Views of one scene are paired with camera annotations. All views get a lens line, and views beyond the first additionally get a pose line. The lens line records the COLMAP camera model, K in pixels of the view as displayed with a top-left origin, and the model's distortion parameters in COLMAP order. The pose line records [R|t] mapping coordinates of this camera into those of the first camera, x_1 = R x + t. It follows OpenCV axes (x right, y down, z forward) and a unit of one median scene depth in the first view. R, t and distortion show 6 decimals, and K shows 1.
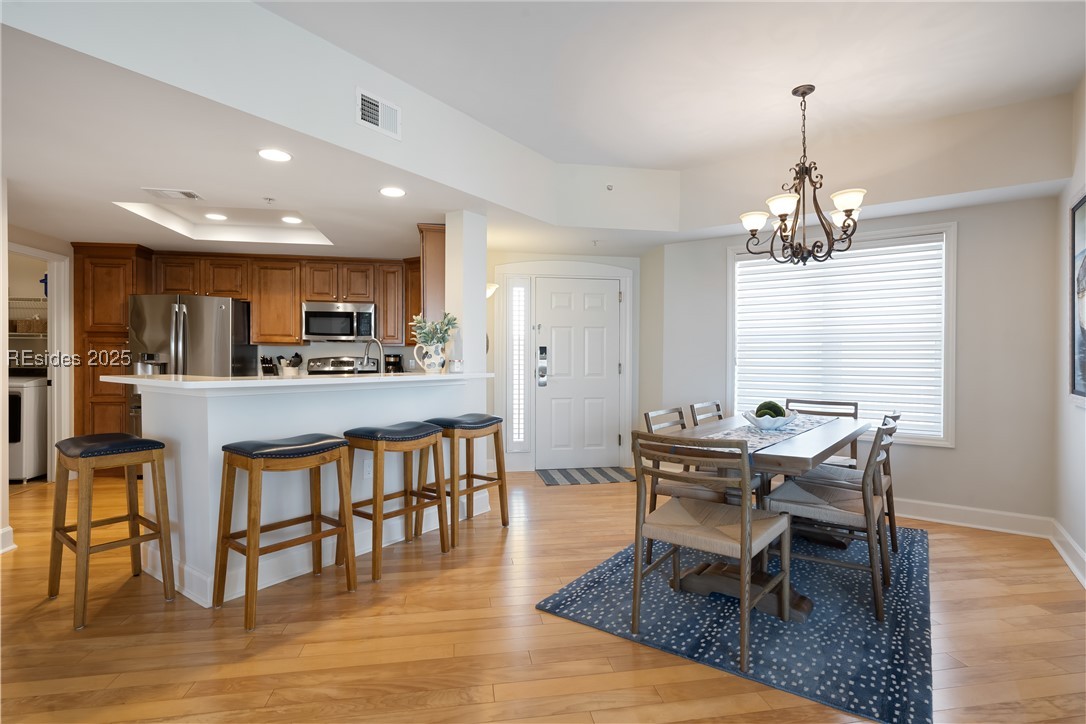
lens RADIAL K [[519.4, 0, 538.4], [0, 519.4, 360.4], [0, 0, 1]] dist [-0.000238, -0.001917]
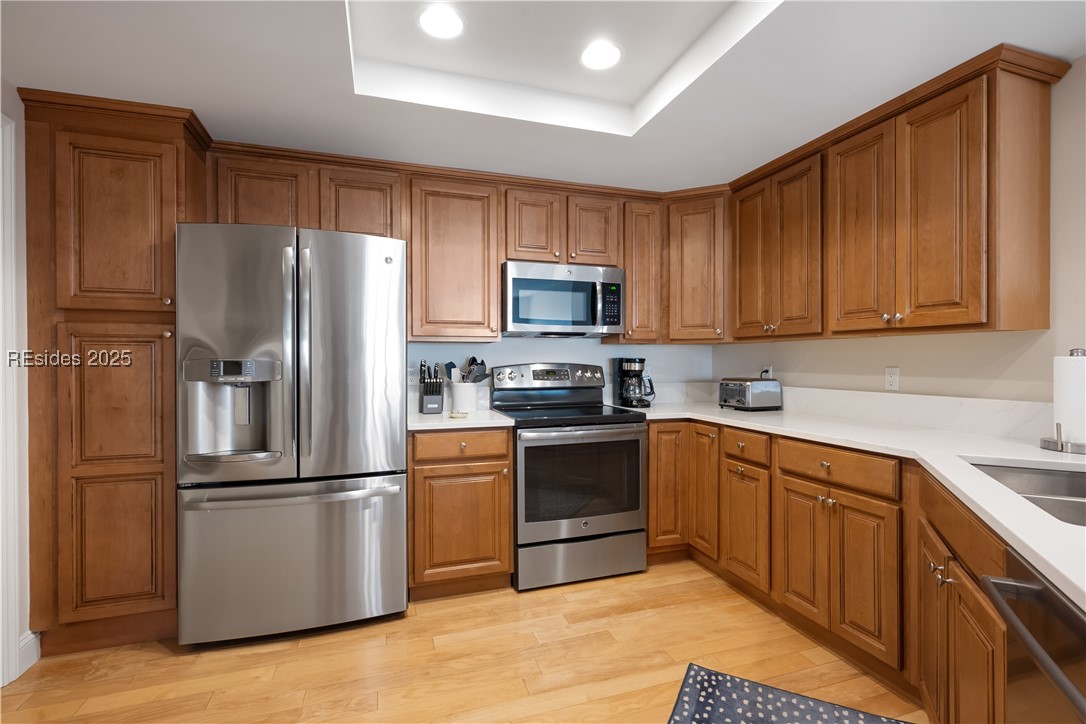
lens RADIAL K [[497.1, 0, 545.7], [0, 497.1, 364.3], [0, 0, 1]] dist [-0.002576, 0.000340]
pose [[0.986834, -0.009045, 0.161482, -0.547440], [0.008625, 0.999957, 0.003305, -0.008827], [-0.161505, -0.001868, 0.986870, 0.539262]]
